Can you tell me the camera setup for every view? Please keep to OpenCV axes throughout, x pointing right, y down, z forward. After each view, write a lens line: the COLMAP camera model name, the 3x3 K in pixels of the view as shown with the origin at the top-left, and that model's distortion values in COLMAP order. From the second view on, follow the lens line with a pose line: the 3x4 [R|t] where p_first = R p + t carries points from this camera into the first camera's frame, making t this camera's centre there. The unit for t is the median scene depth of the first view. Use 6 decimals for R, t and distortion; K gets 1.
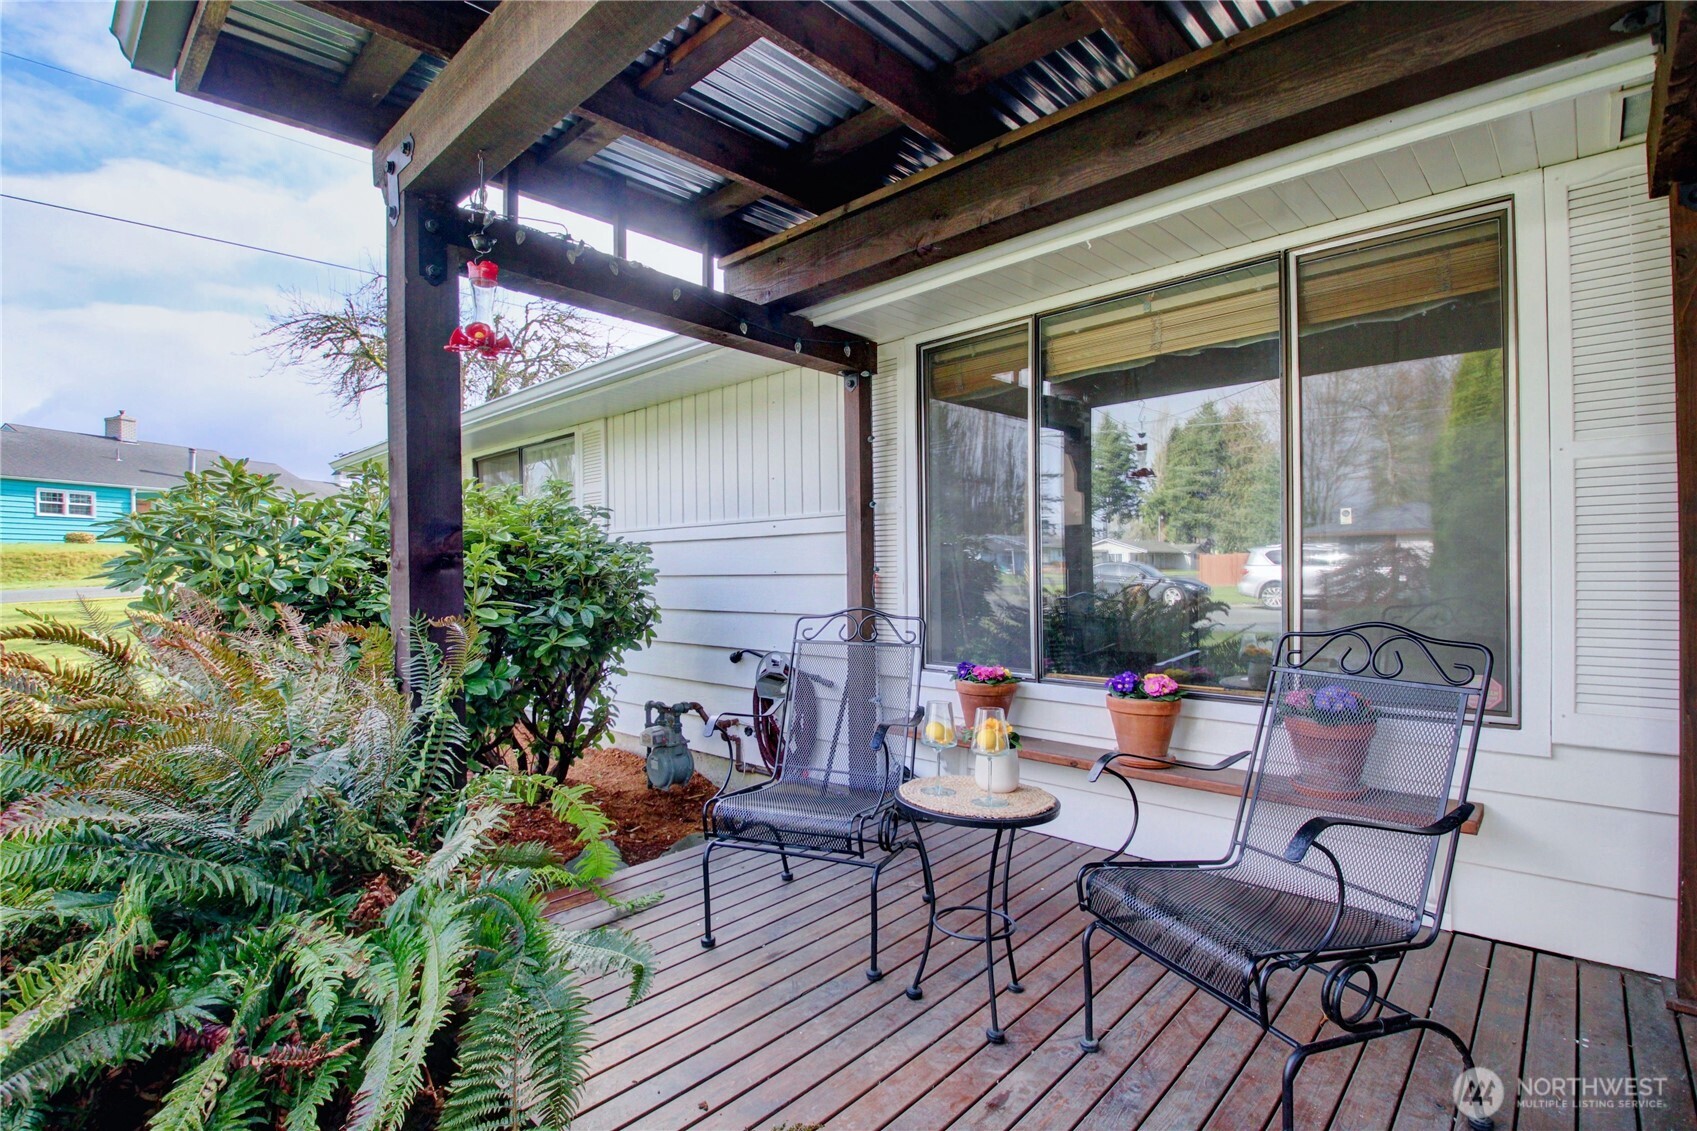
lens RADIAL K [[788.1, 0, 843.5], [0, 788.1, 576.5], [0, 0, 1]] dist [-0.021331, -0.000739]
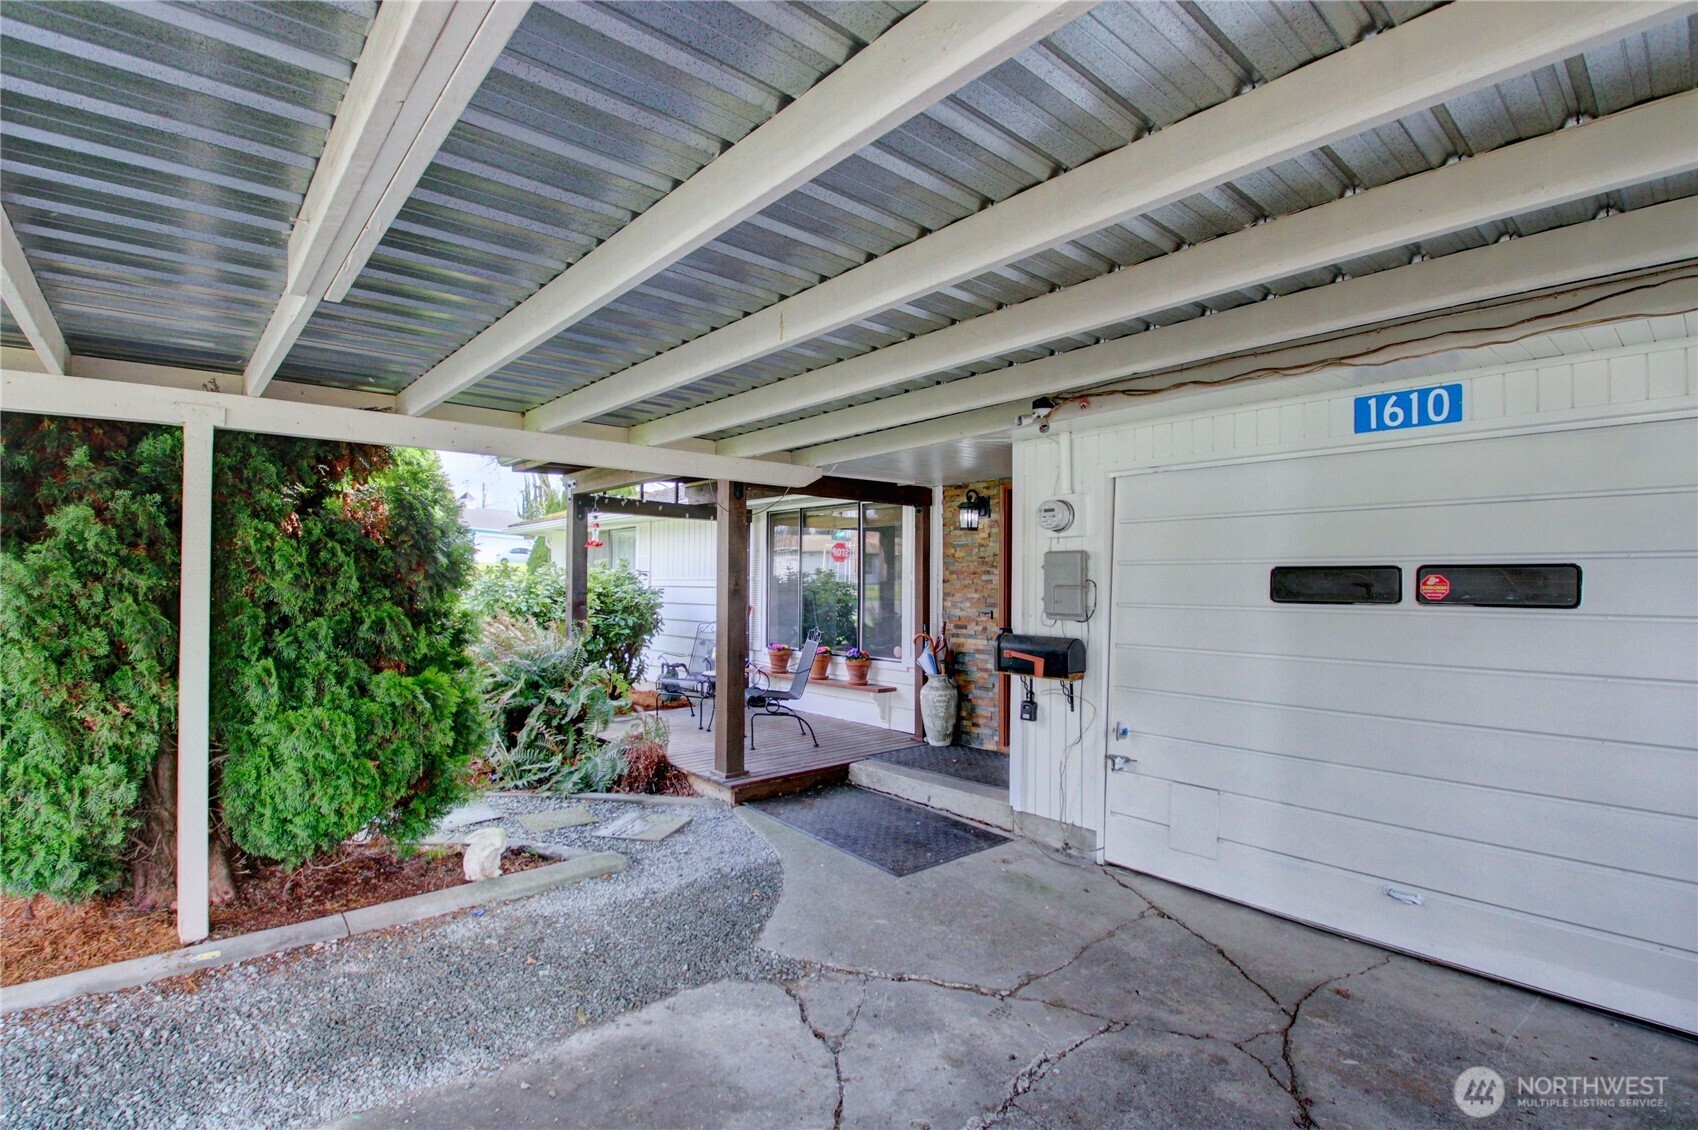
lens RADIAL K [[788.5, 0, 850.4], [0, 788.5, 572.0], [0, 0, 1]] dist [-0.021331, -0.000739]
pose [[0.994981, 0.015723, -0.098824, 0.637588], [-0.017915, 0.999612, -0.021330, -0.068019], [0.098450, 0.022994, 0.994876, -1.480992]]
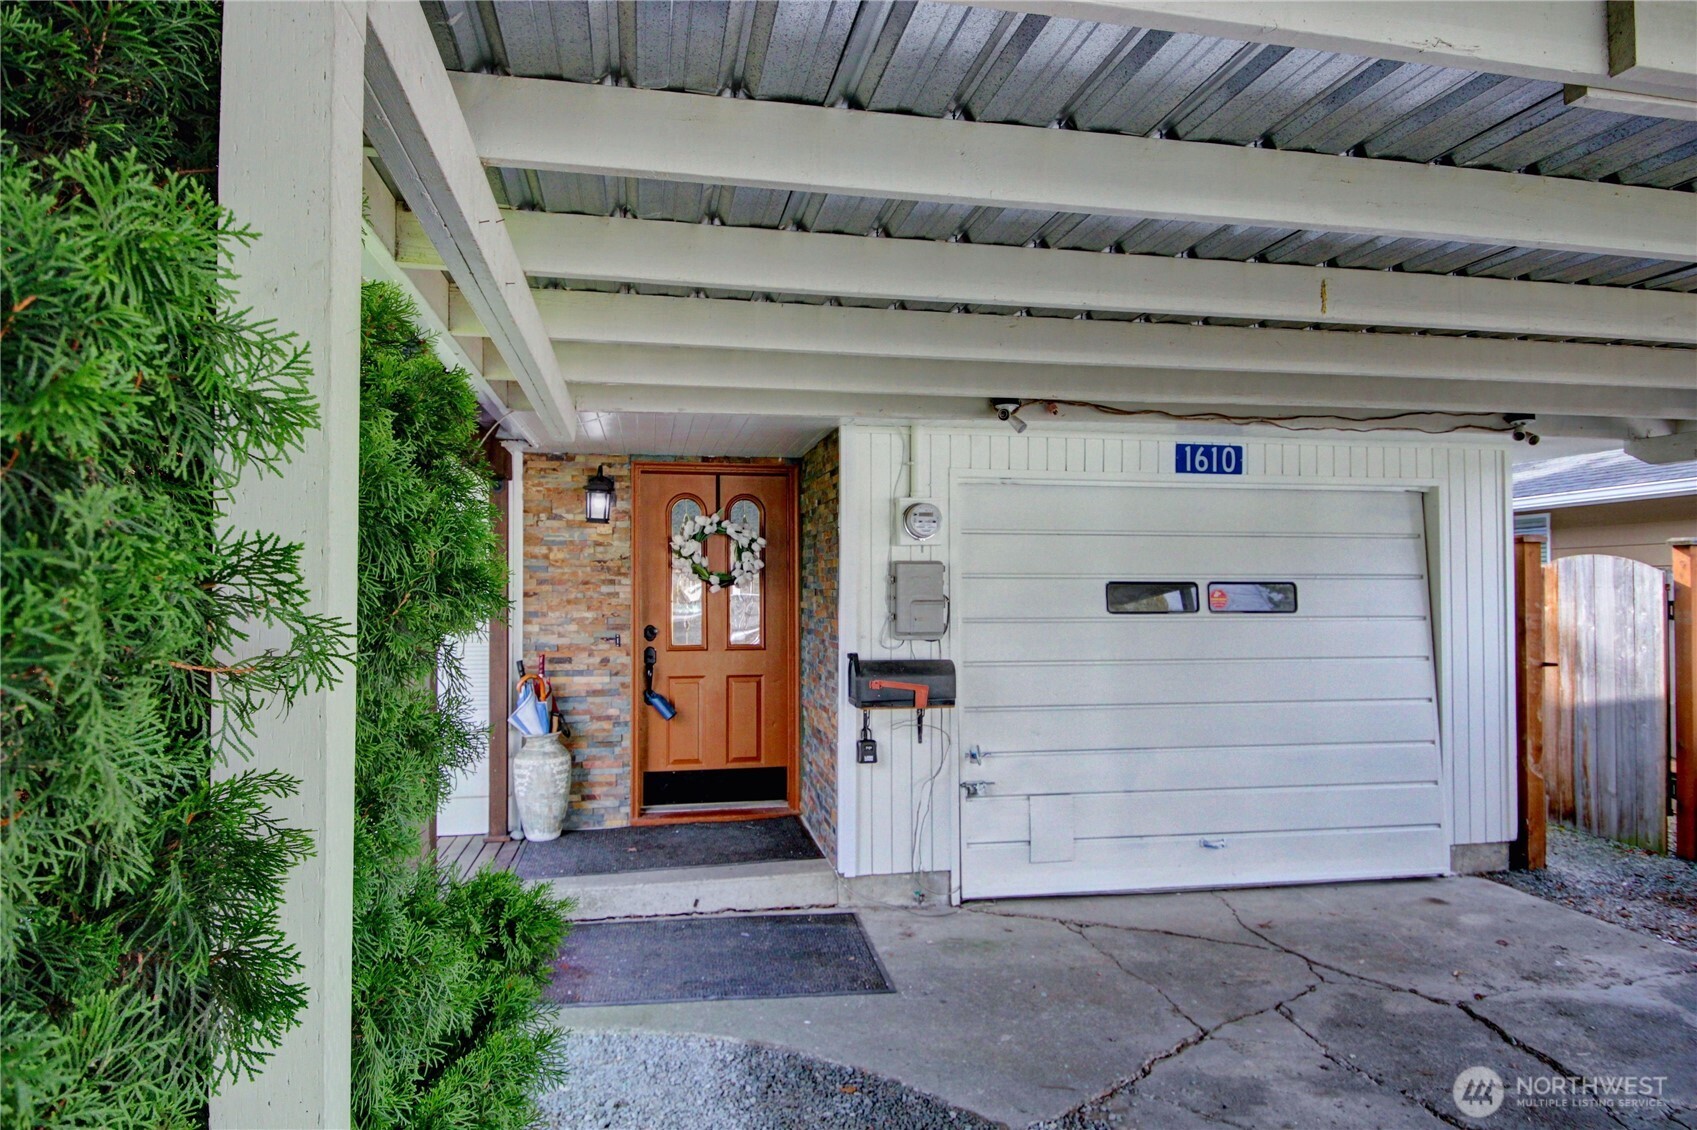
lens RADIAL K [[986.9, 0, 842.2], [0, 986.9, 562.7], [0, 0, 1]] dist [0.015834, -0.001766]
pose [[0.582588, 0.033581, 0.812074, -0.389882], [0.001279, 0.999107, -0.042232, -0.073947], [-0.812767, 0.025642, 0.582024, -0.884354]]
